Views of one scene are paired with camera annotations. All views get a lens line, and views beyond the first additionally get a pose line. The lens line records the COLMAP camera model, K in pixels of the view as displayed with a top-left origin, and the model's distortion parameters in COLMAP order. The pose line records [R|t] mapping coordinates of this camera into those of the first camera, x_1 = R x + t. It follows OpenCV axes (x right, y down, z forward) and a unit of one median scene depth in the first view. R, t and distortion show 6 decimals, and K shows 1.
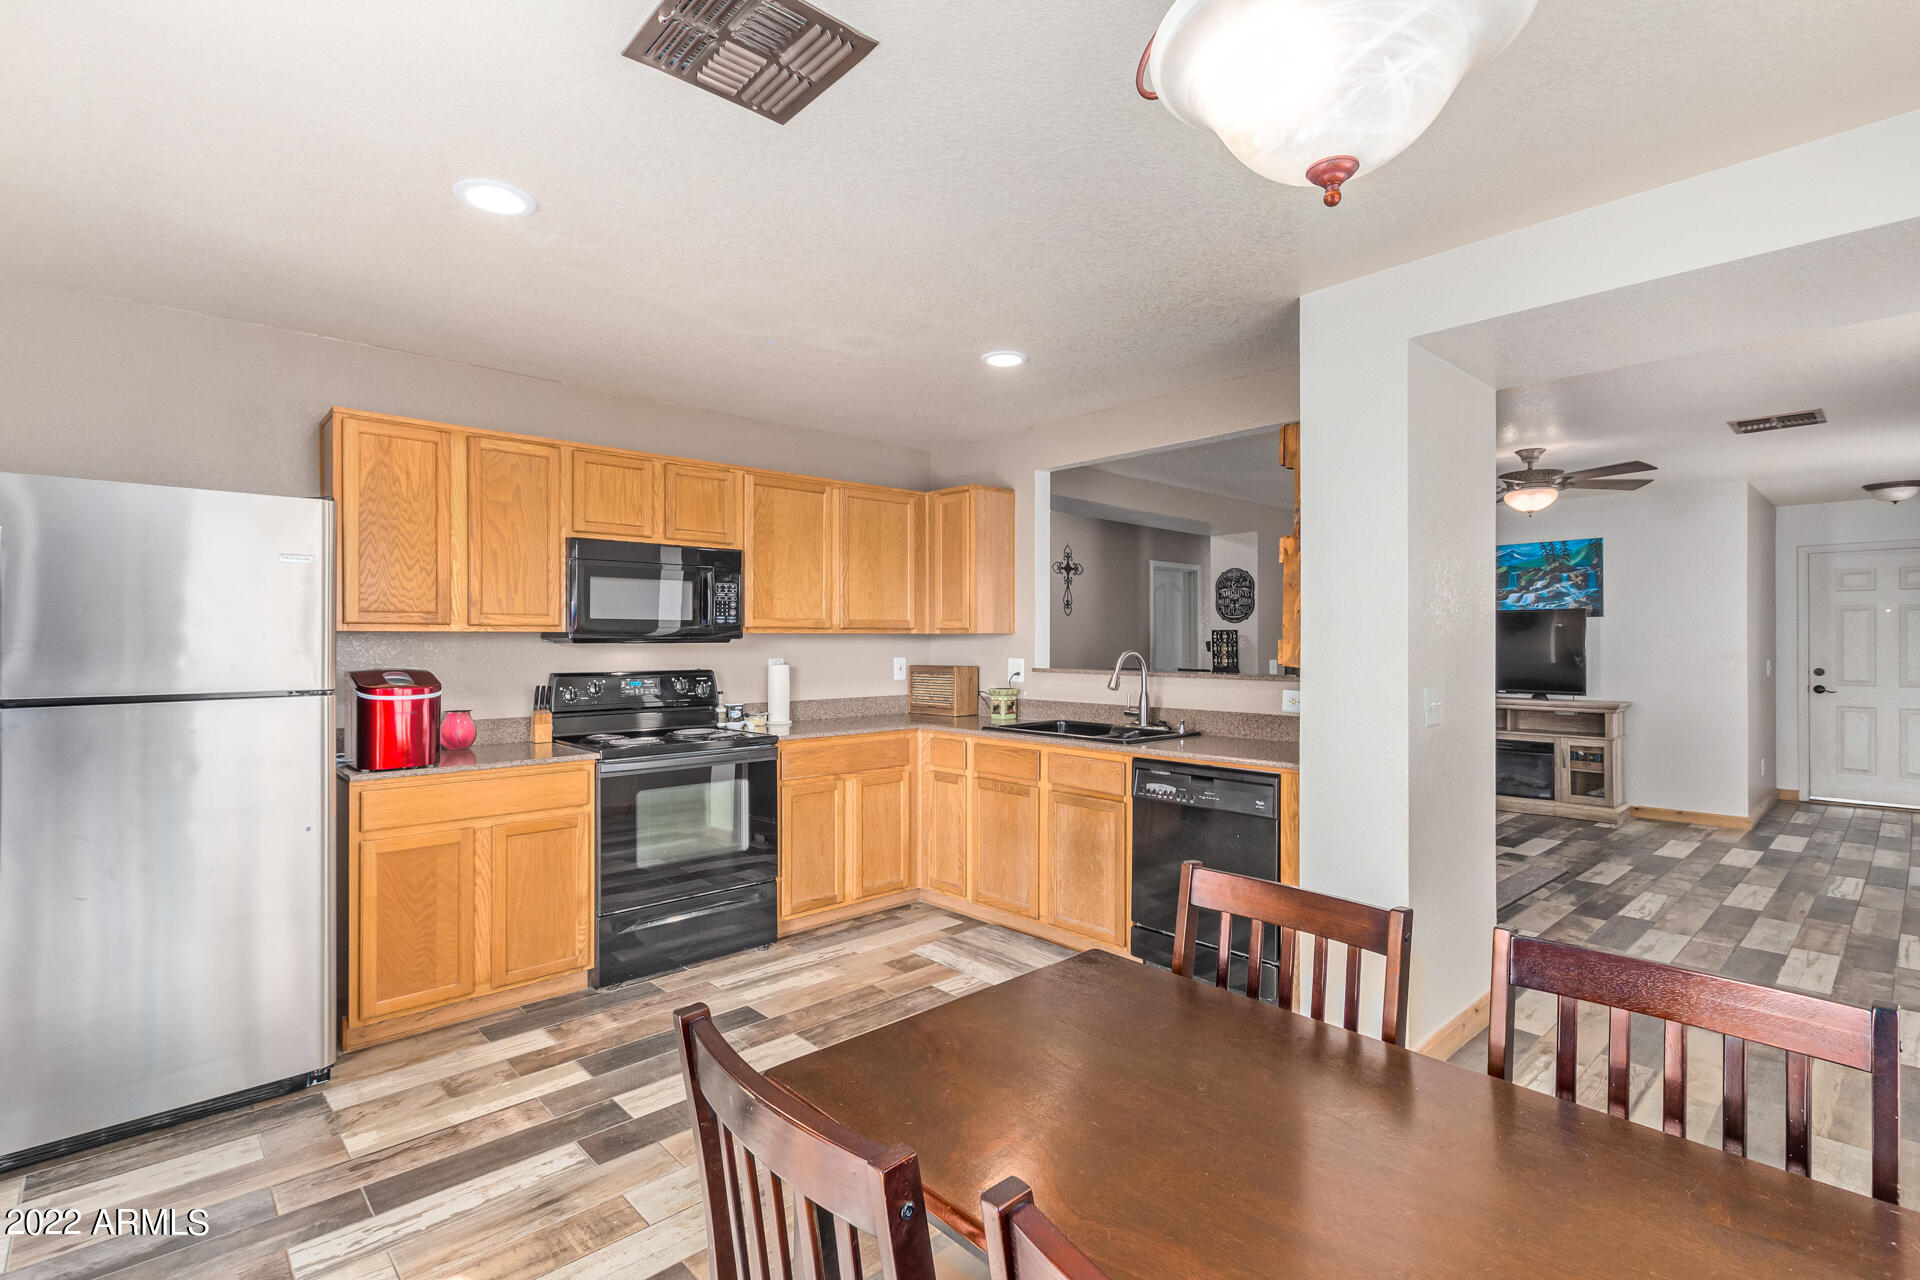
lens RADIAL K [[903.0, 0, 960.0], [0, 903.0, 640.0], [0, 0, 1]] dist [0.022127, -0.011003]
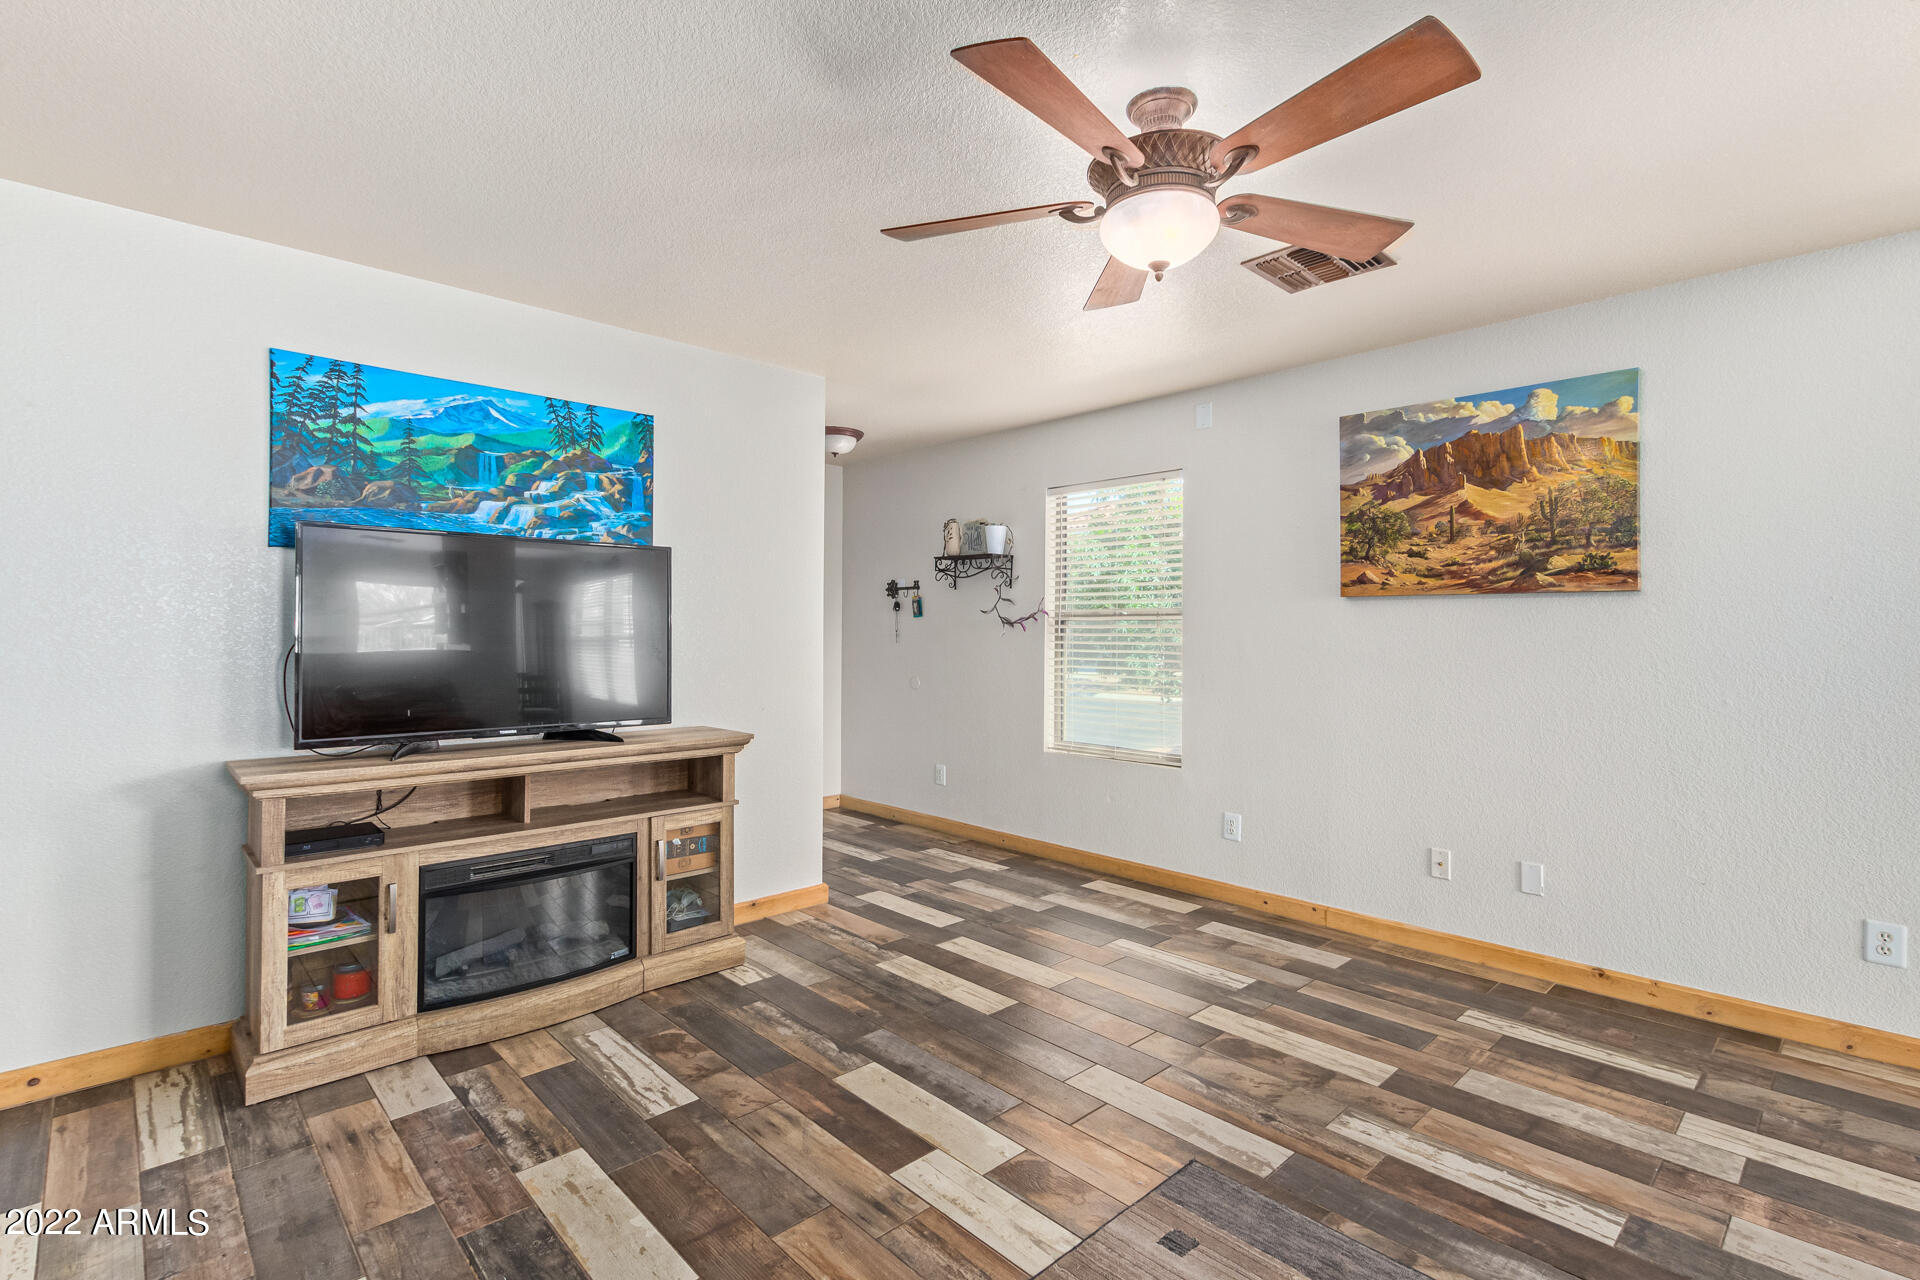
lens RADIAL K [[890.2, 0, 967.0], [0, 890.2, 632.3], [0, 0, 1]] dist [0.006153, -0.000221]
pose [[-0.012567, 0.000116, 0.999921, 0.207123], [-0.007599, 0.999971, -0.000212, 0.011044], [-0.999892, -0.007601, -0.012565, 0.883868]]
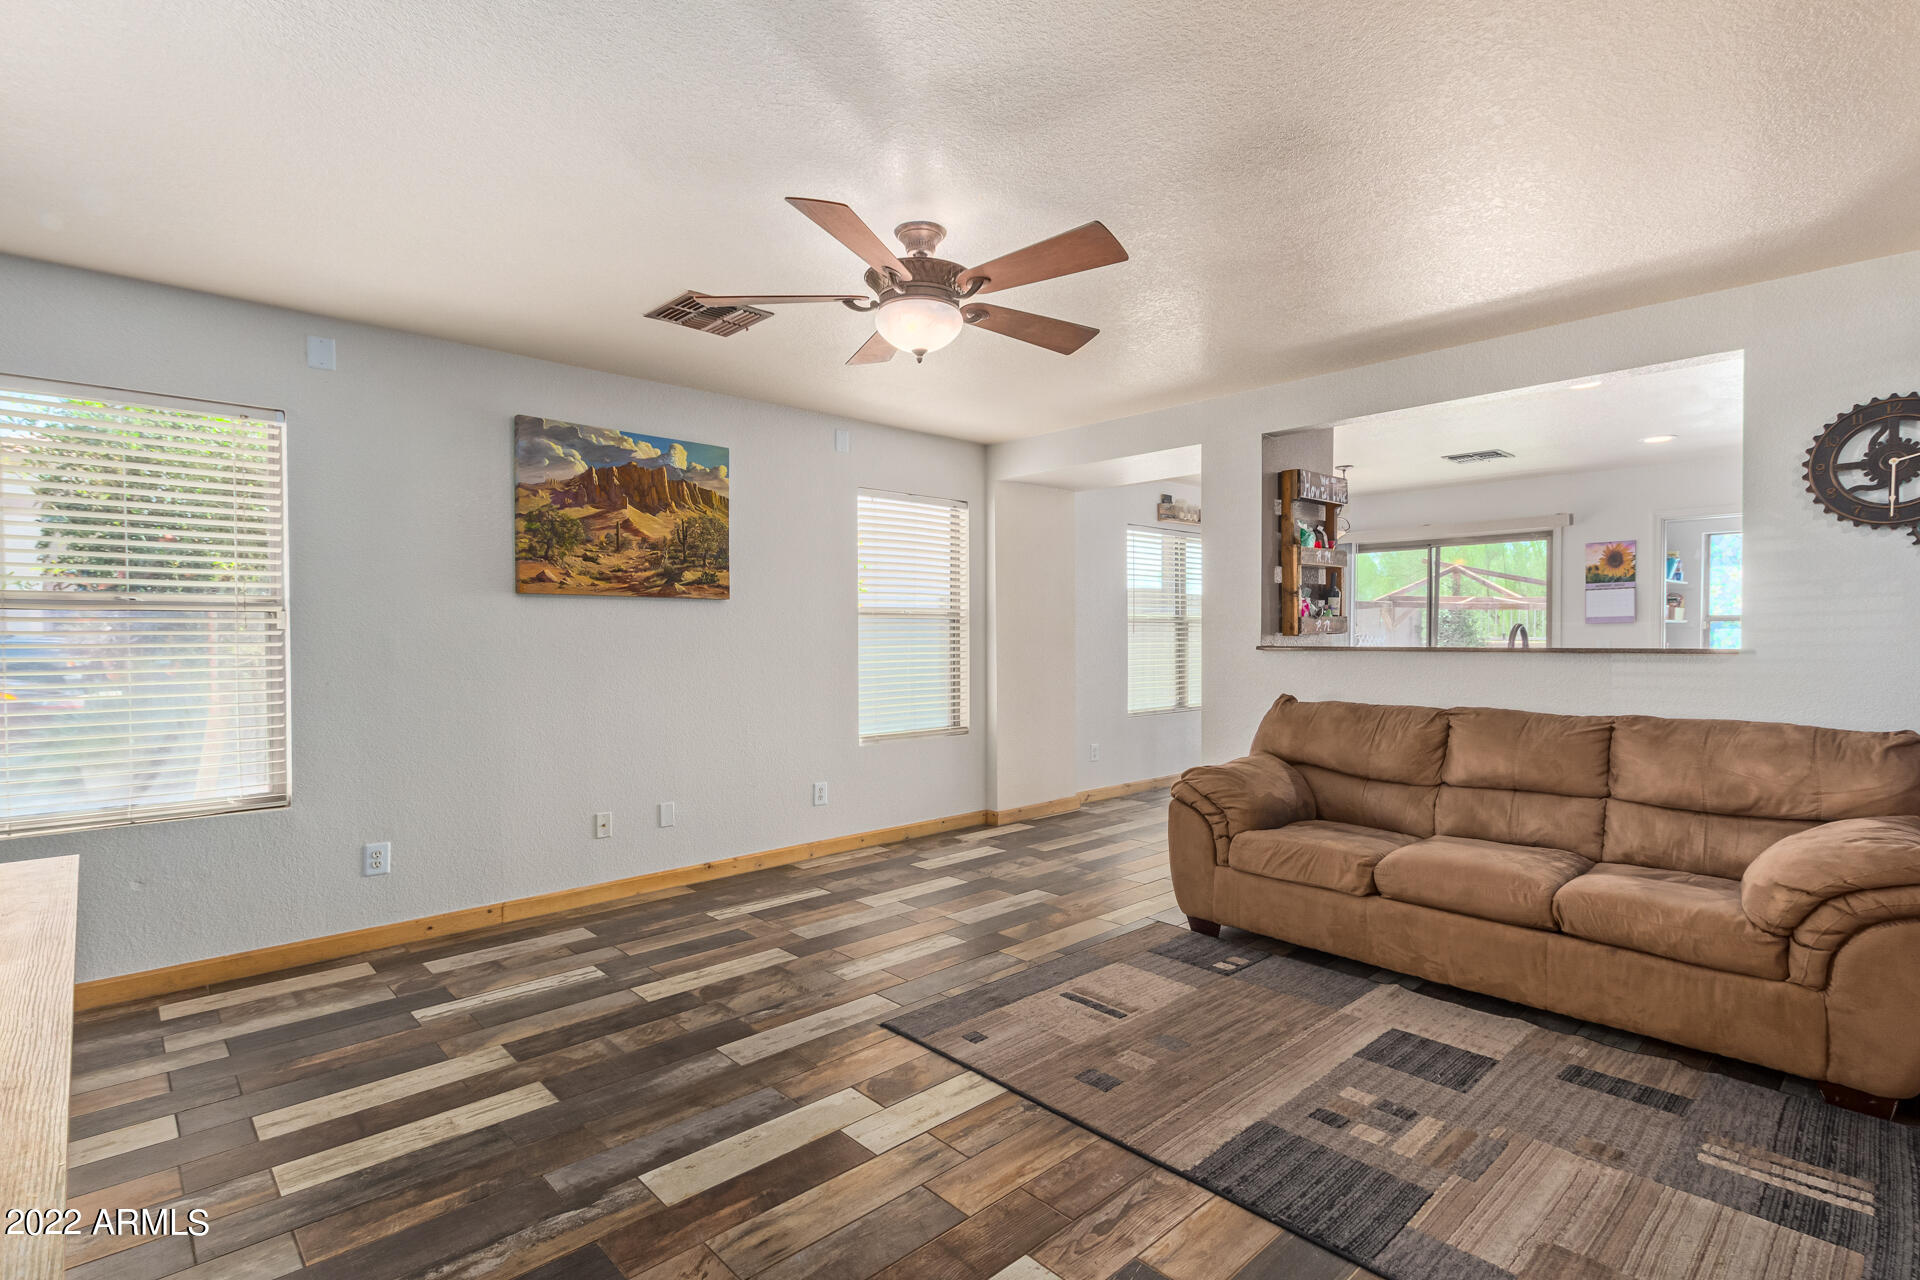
lens RADIAL K [[915.5, 0, 949.2], [0, 915.5, 652.6], [0, 0, 1]] dist [0.000644, -0.000499]
pose [[-0.999994, 0.001652, 0.003118, 0.495864], [0.001718, 0.999778, 0.021013, 0.013130], [-0.003082, 0.021018, -0.999774, 1.235643]]
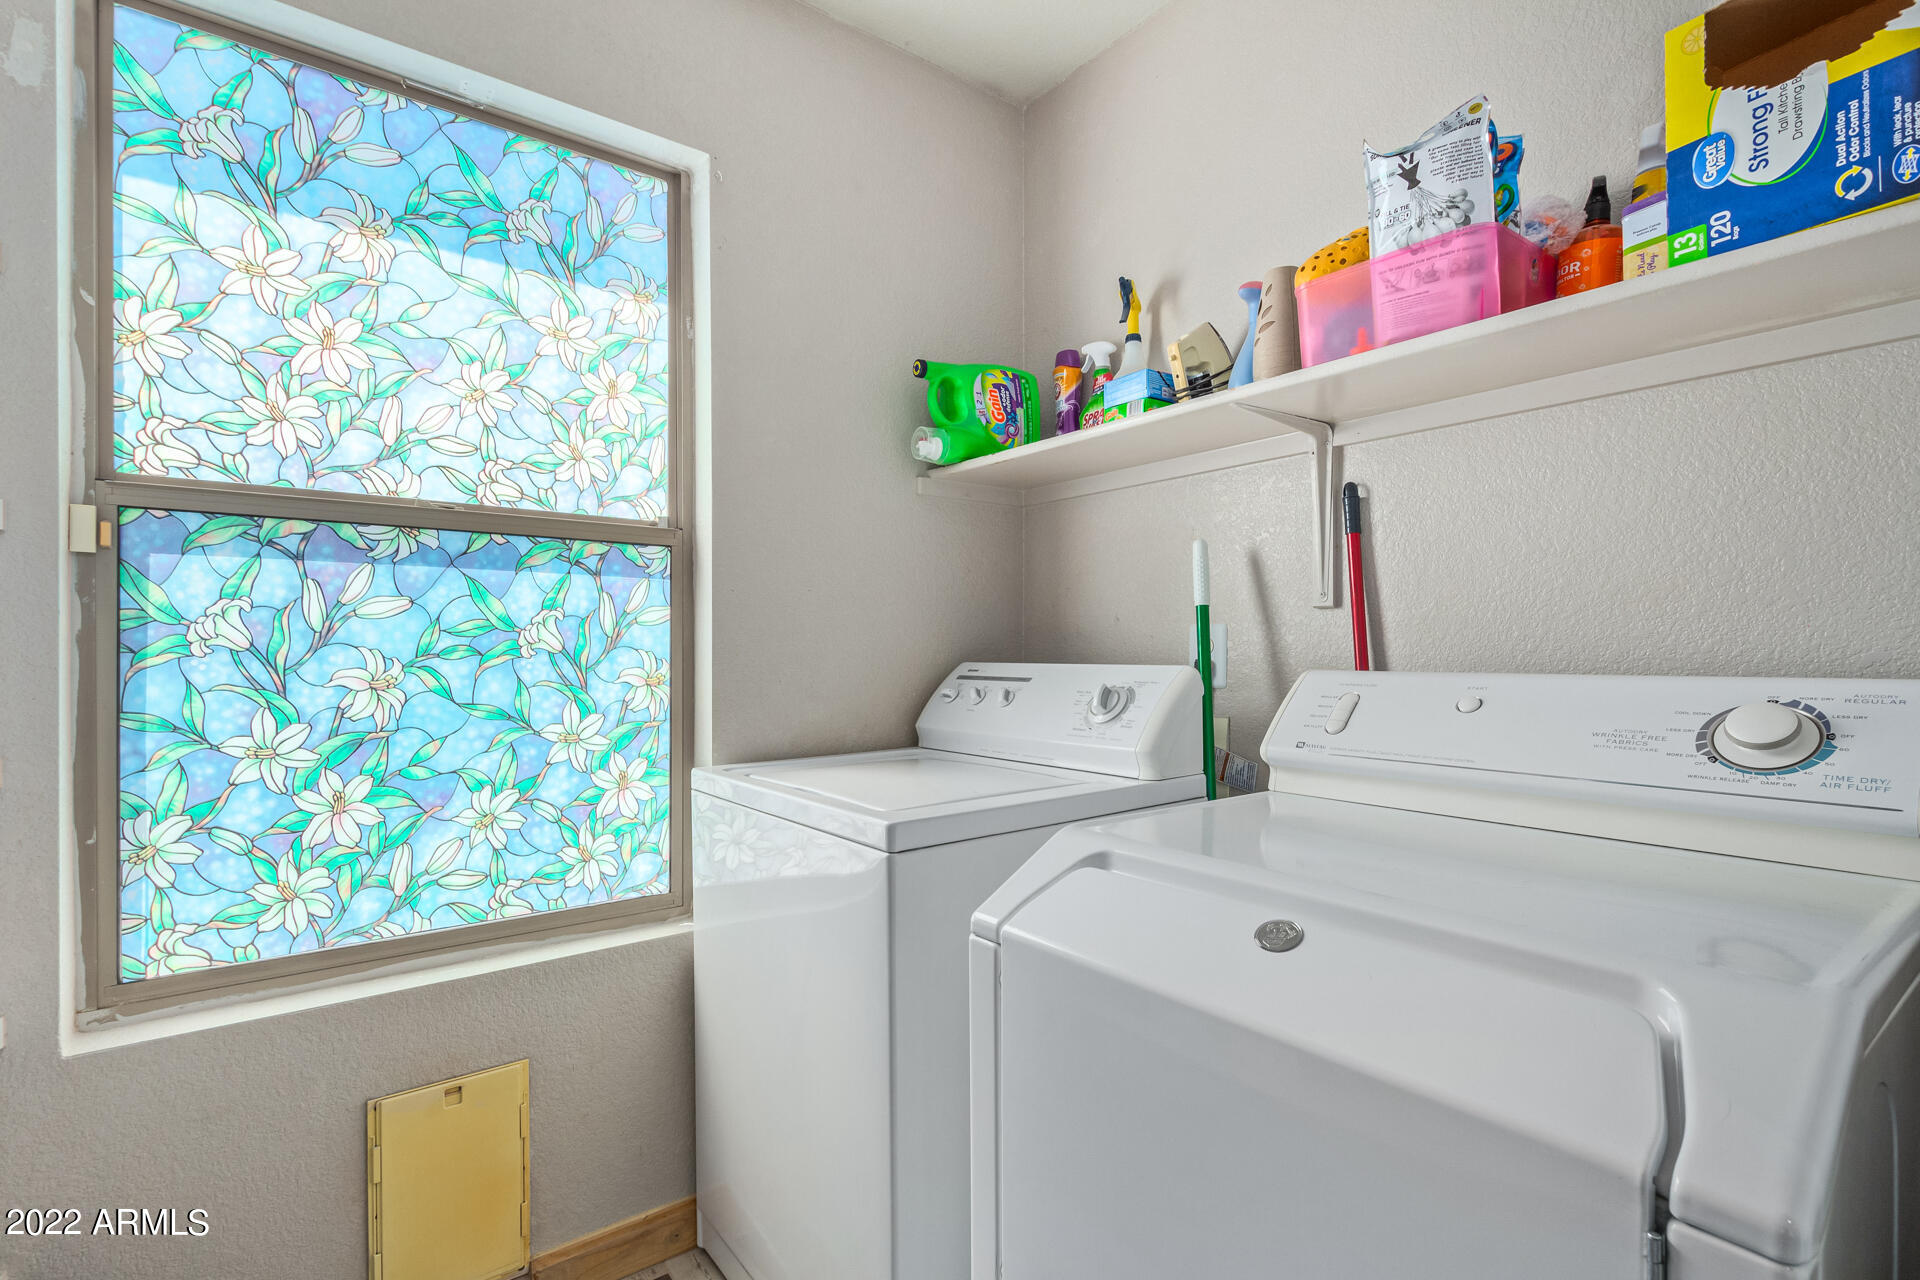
lens RADIAL K [[903.3, 0, 962.3], [0, 903.3, 654.1], [0, 0, 1]] dist [0.000023, -0.000634]
pose [[-0.095870, 0.011019, -0.995333, -0.323242], [0.004718, 0.999933, 0.010616, 0.029761], [0.995383, -0.003678, -0.095915, 0.227694]]
